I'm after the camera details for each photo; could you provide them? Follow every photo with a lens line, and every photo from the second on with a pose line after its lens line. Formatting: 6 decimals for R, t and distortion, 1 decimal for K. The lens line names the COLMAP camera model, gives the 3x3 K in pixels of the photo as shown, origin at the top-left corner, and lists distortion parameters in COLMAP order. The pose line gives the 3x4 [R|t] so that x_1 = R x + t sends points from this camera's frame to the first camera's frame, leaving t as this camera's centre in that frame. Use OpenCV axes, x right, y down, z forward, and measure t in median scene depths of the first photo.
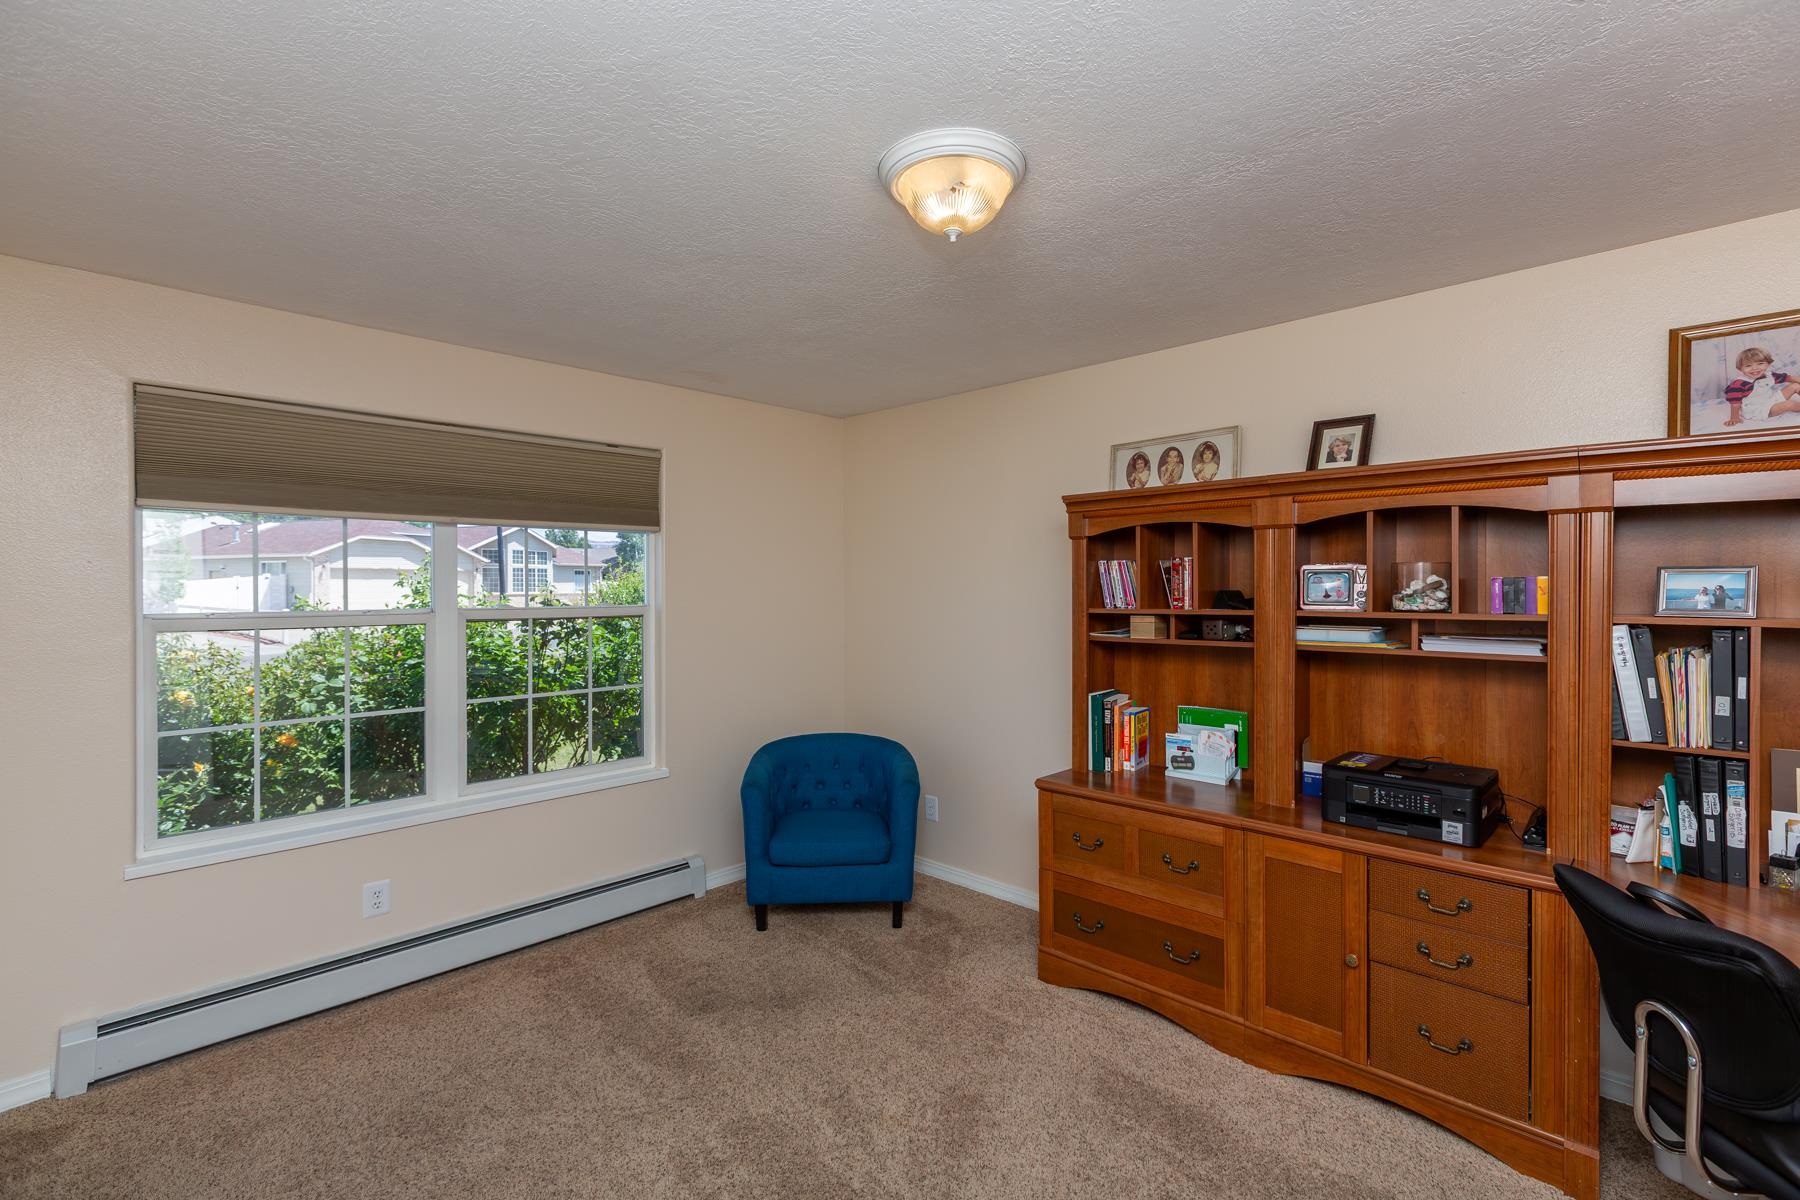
lens RADIAL K [[819.3, 0, 904.4], [0, 819.3, 590.2], [0, 0, 1]] dist [0.000383, 0.000101]
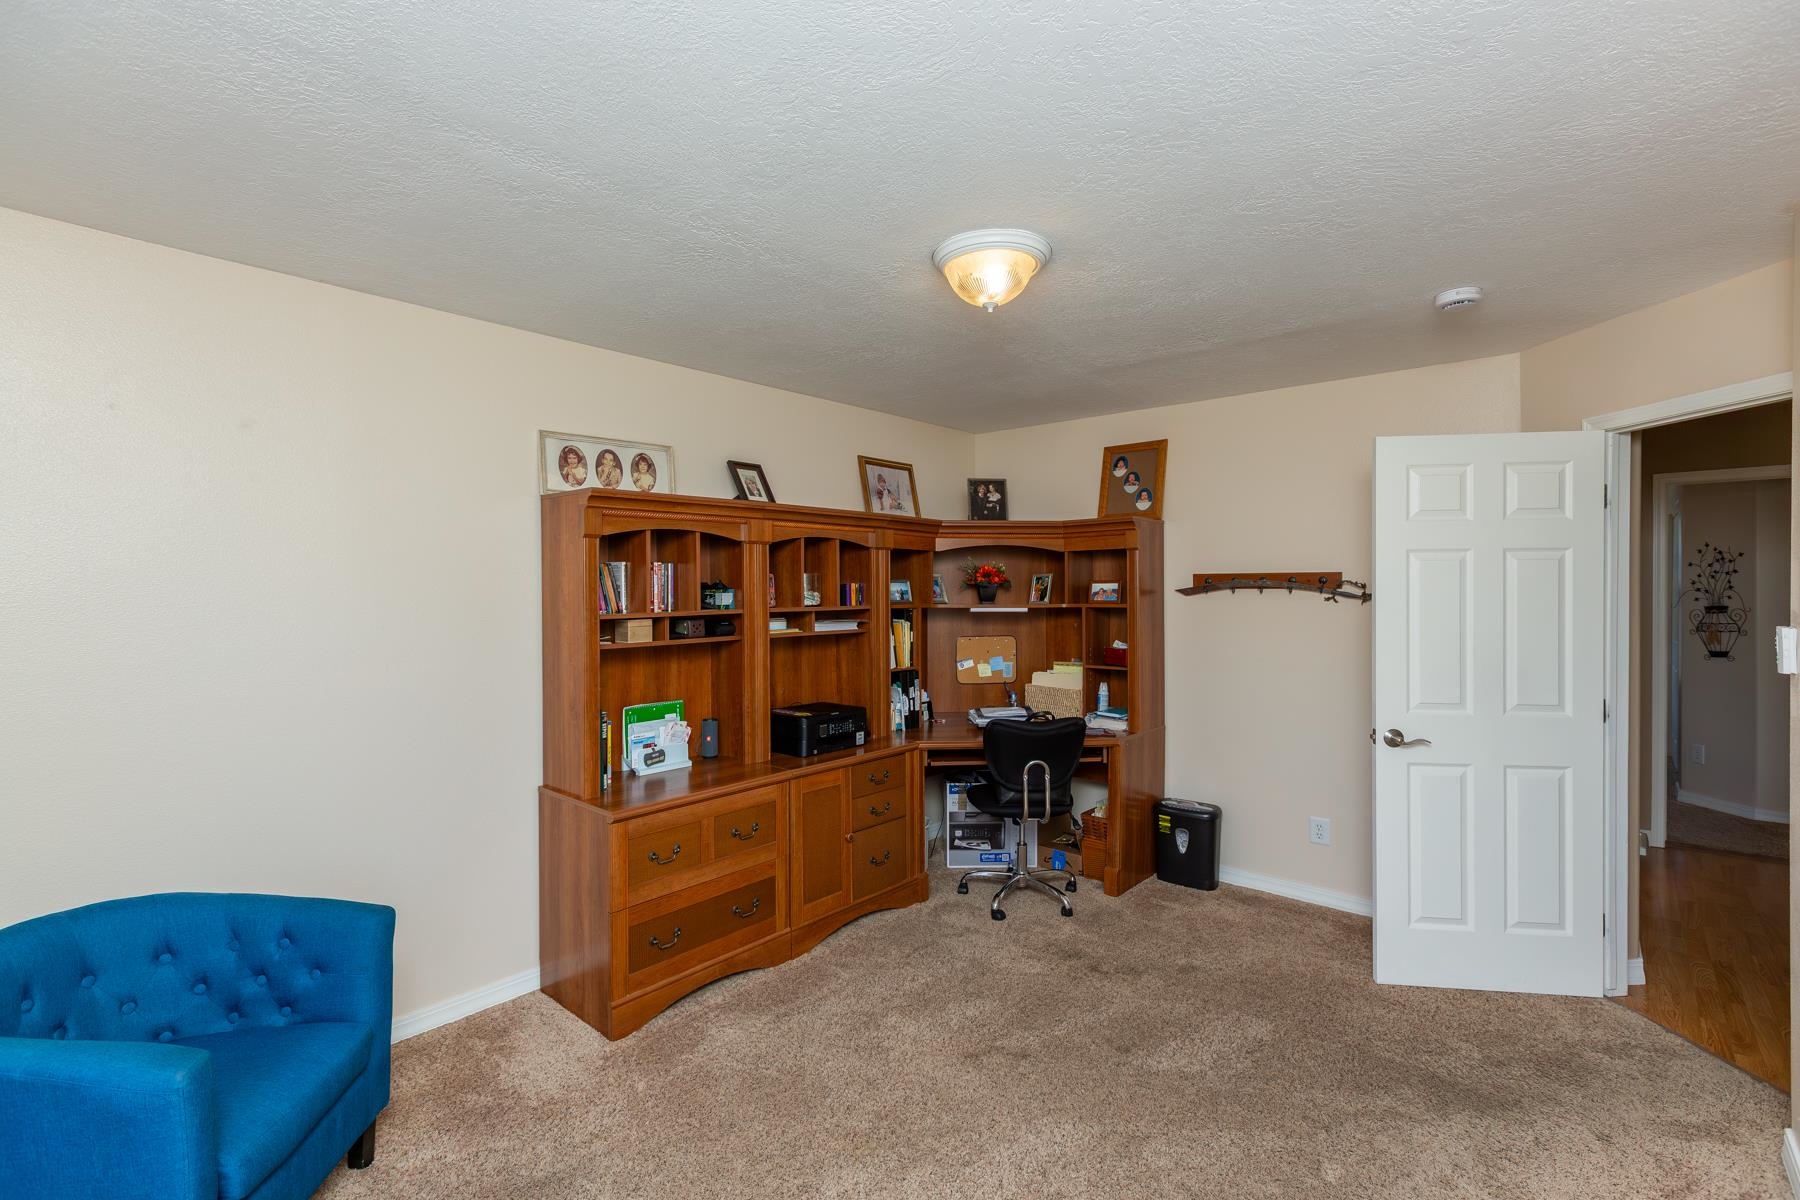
lens RADIAL K [[819.3, 0, 904.4], [0, 819.3, 590.2], [0, 0, 1]] dist [0.000383, 0.000101]
pose [[-0.057025, -0.002405, 0.998370, -0.715338], [0.007811, 0.999965, 0.002855, -0.004791], [-0.998342, 0.007962, -0.057004, 0.730313]]
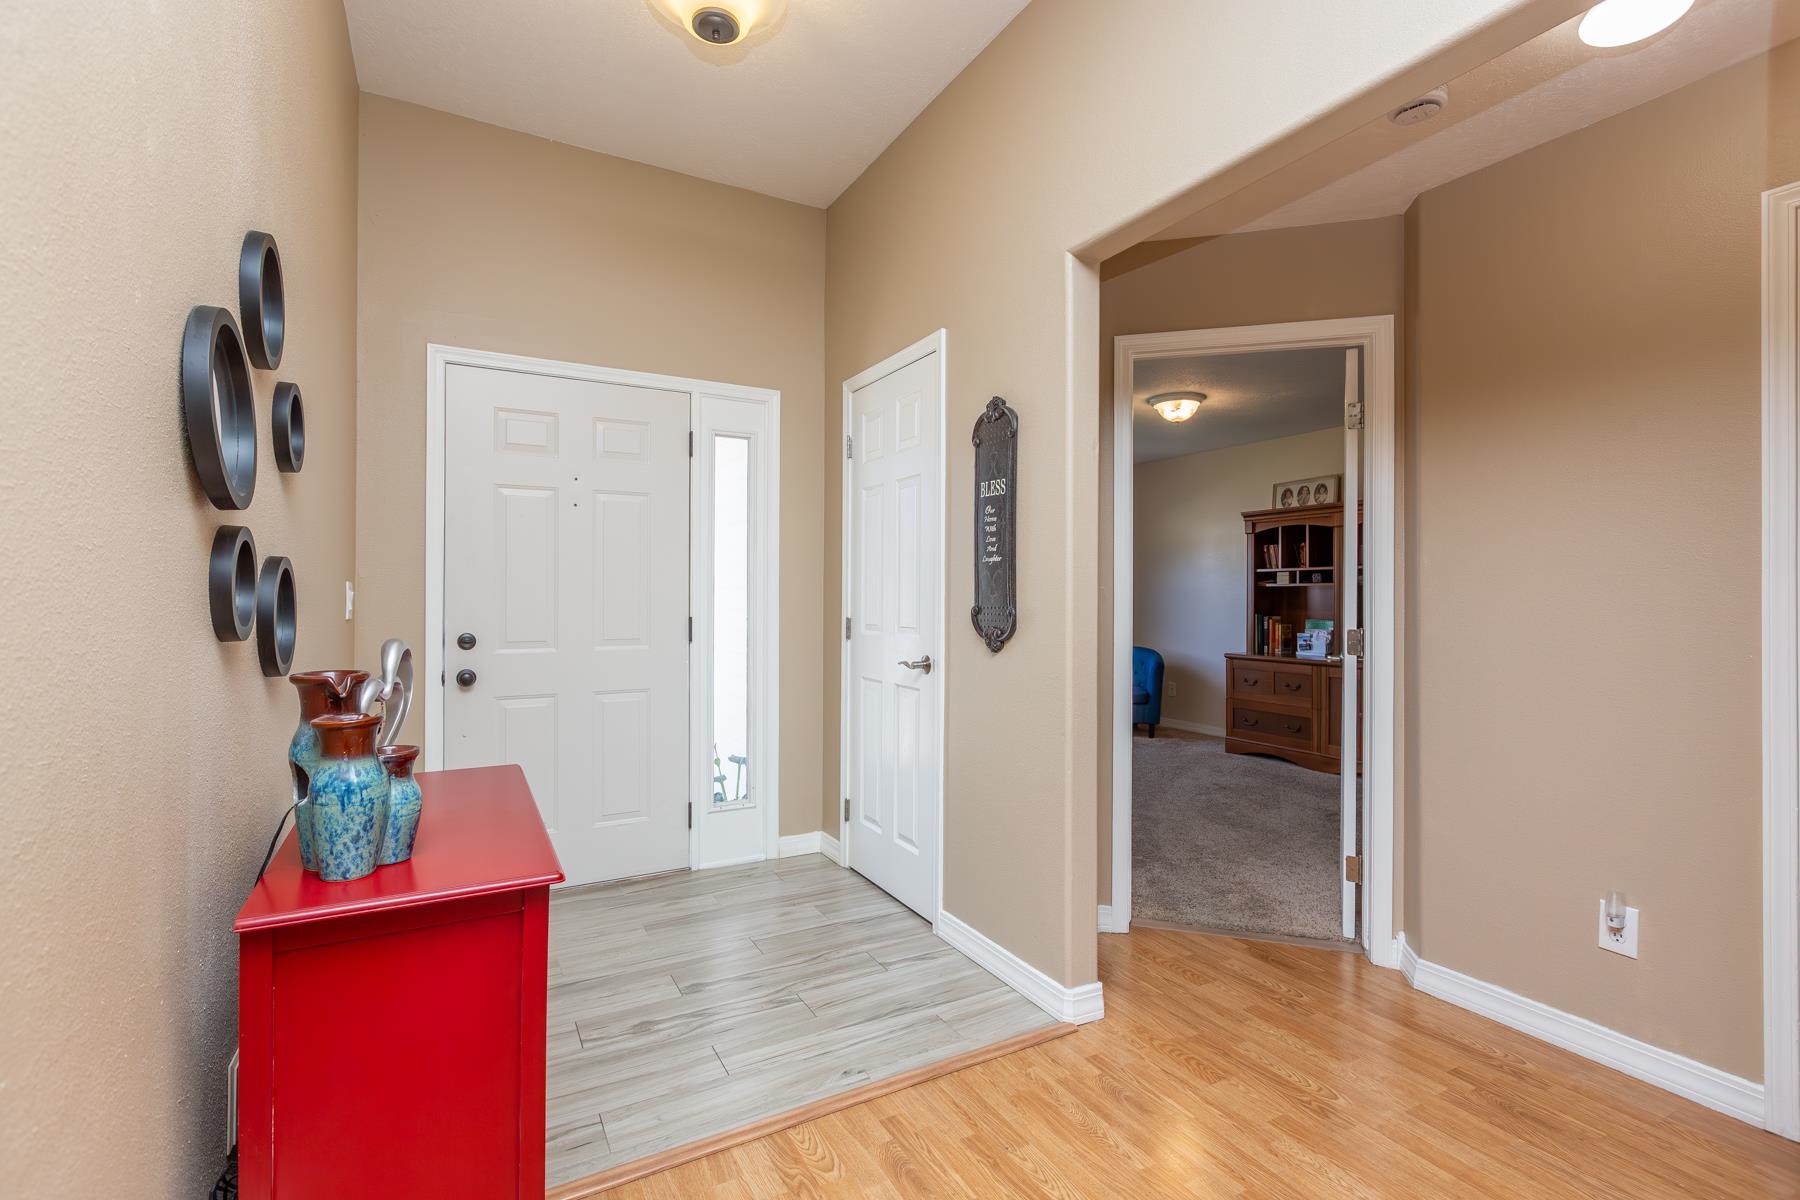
lens RADIAL K [[819.3, 0, 904.4], [0, 819.3, 590.2], [0, 0, 1]] dist [0.000383, 0.000101]
pose [[0.955828, 0.002245, -0.293918, -0.001976], [-0.004911, 0.999953, -0.008334, 0.093392], [0.293885, 0.009409, 0.955794, -1.143688]]
